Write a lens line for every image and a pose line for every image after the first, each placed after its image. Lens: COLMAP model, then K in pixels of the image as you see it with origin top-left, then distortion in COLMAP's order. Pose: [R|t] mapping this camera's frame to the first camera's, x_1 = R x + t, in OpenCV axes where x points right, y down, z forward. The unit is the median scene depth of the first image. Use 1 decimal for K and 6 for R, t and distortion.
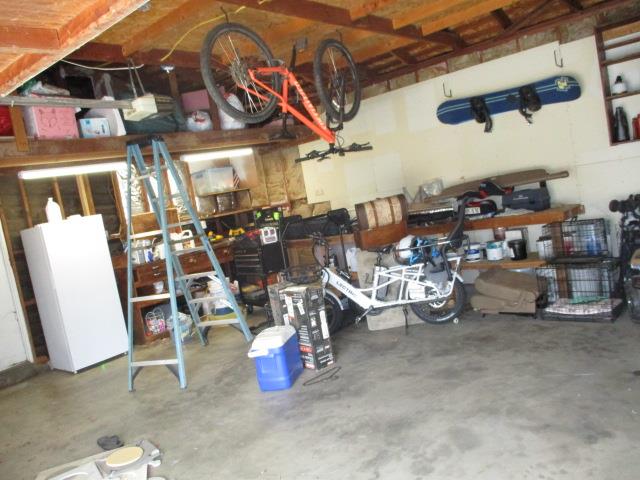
lens RADIAL K [[534.1, 0, 320.4], [0, 534.1, 239.9], [0, 0, 1]] dist [-0.013771, 0.000304]
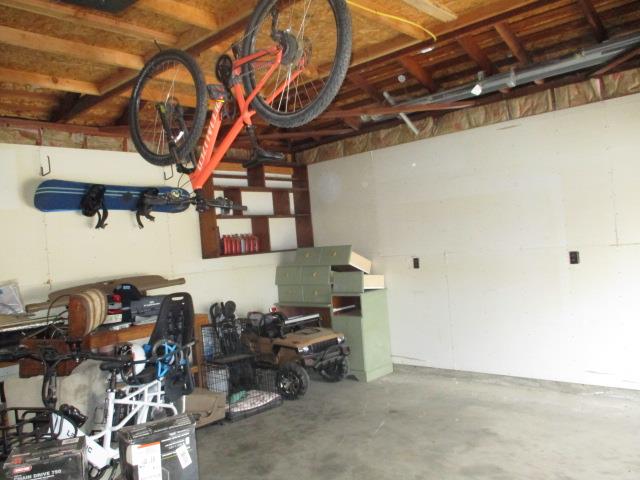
lens RADIAL K [[534.1, 0, 320.2], [0, 534.1, 239.1], [0, 0, 1]] dist [-0.013771, 0.000304]
pose [[0.050029, 0.182352, 0.981960, -0.547712], [0.161143, 0.968835, -0.188124, 0.032467], [-0.985662, 0.167648, 0.019085, 0.715588]]
